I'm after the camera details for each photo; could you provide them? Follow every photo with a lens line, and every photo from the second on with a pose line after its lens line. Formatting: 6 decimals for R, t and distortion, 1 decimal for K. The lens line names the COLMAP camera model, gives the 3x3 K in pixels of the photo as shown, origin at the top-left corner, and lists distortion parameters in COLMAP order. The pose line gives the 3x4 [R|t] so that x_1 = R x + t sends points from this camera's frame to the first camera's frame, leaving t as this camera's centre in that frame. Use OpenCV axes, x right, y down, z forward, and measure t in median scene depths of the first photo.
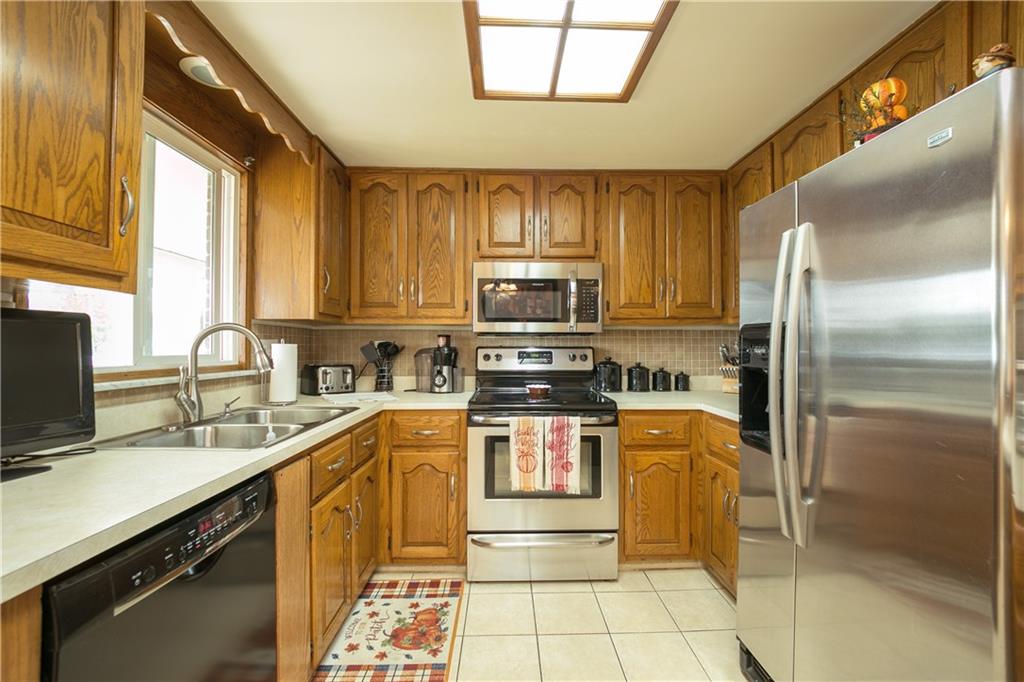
lens RADIAL K [[422.9, 0, 518.4], [0, 422.9, 342.7], [0, 0, 1]] dist [0.007572, -0.019738]
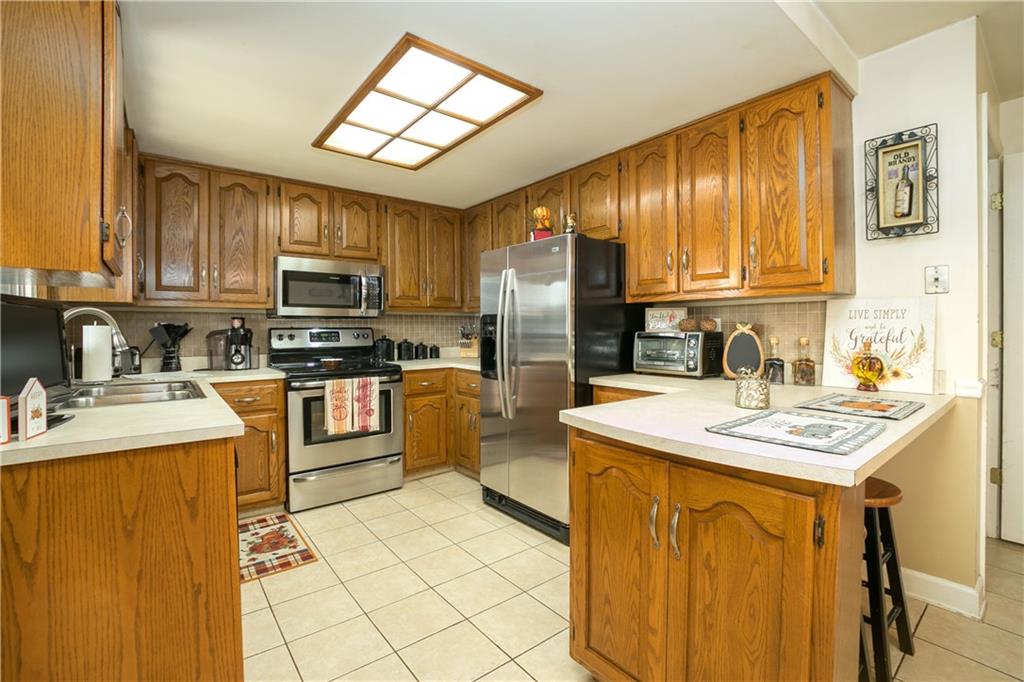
lens RADIAL K [[422.9, 0, 518.4], [0, 422.9, 342.7], [0, 0, 1]] dist [0.007572, -0.019738]
pose [[0.801031, -0.027056, 0.598012, -0.288318], [0.000946, 0.999034, 0.043932, -0.000316], [-0.598623, -0.034625, 0.800282, -0.368807]]
